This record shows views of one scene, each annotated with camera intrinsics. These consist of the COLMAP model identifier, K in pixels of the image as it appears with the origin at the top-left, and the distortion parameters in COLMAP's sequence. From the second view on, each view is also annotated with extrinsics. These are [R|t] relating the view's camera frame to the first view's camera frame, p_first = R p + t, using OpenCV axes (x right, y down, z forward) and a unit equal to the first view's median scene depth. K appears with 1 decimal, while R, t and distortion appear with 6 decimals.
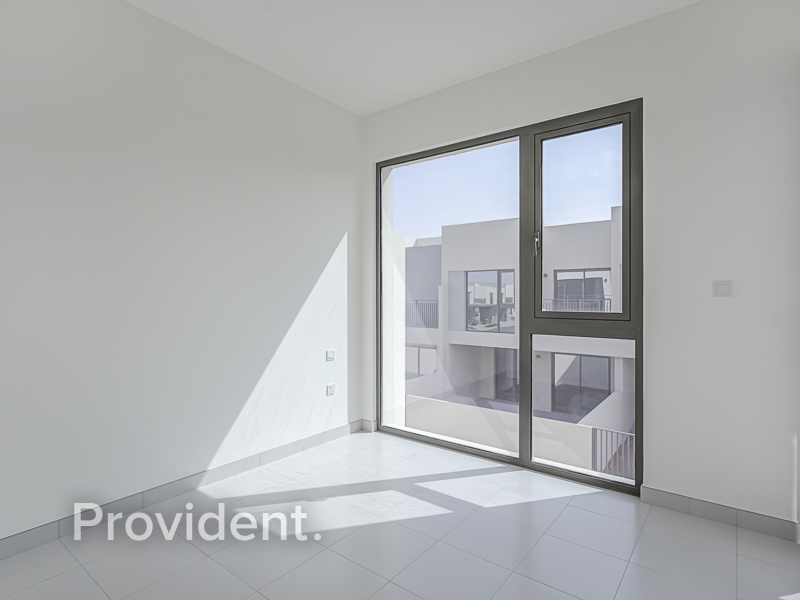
lens RADIAL K [[415.2, 0, 395.2], [0, 415.2, 299.5], [0, 0, 1]] dist [0.004228, 0.001296]
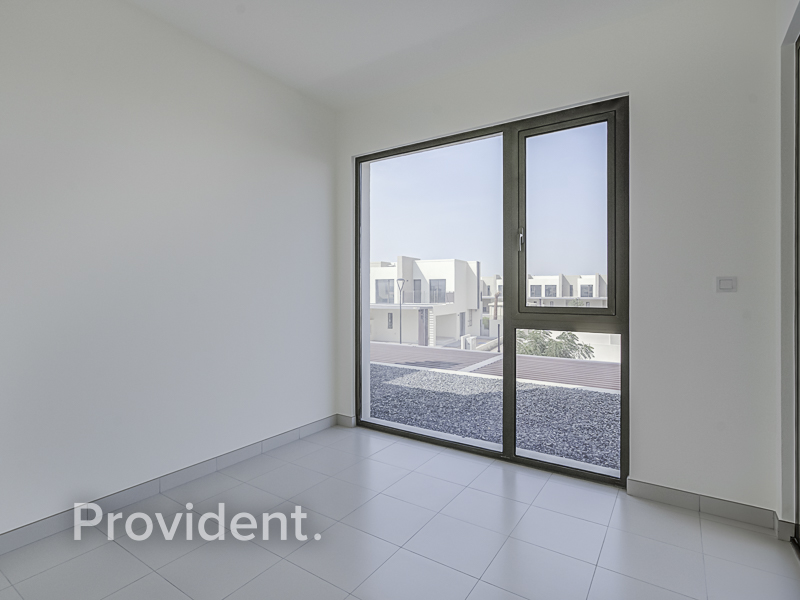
lens RADIAL K [[415.2, 0, 397.9], [0, 415.2, 294.8], [0, 0, 1]] dist [0.004228, 0.001296]
pose [[0.998358, 0.000794, 0.057272, -0.015257], [-0.000860, 0.999999, 0.001132, -0.000143], [-0.057272, -0.001179, 0.998358, 0.011035]]
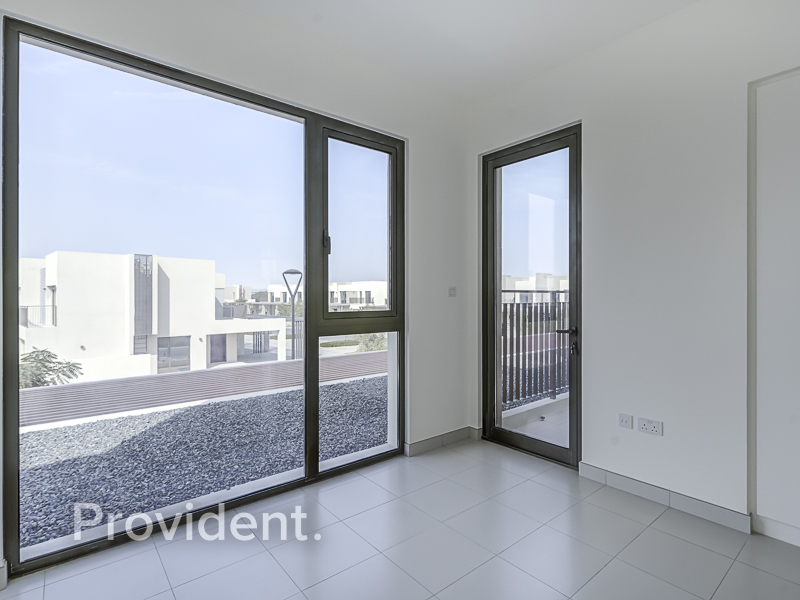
lens RADIAL K [[415.2, 0, 404.4], [0, 415.2, 298.2], [0, 0, 1]] dist [0.004228, 0.001296]
pose [[0.223843, -0.004446, 0.974615, -0.412854], [0.006821, 0.999972, 0.002995, -0.004500], [-0.974601, 0.005977, 0.223867, 0.454807]]
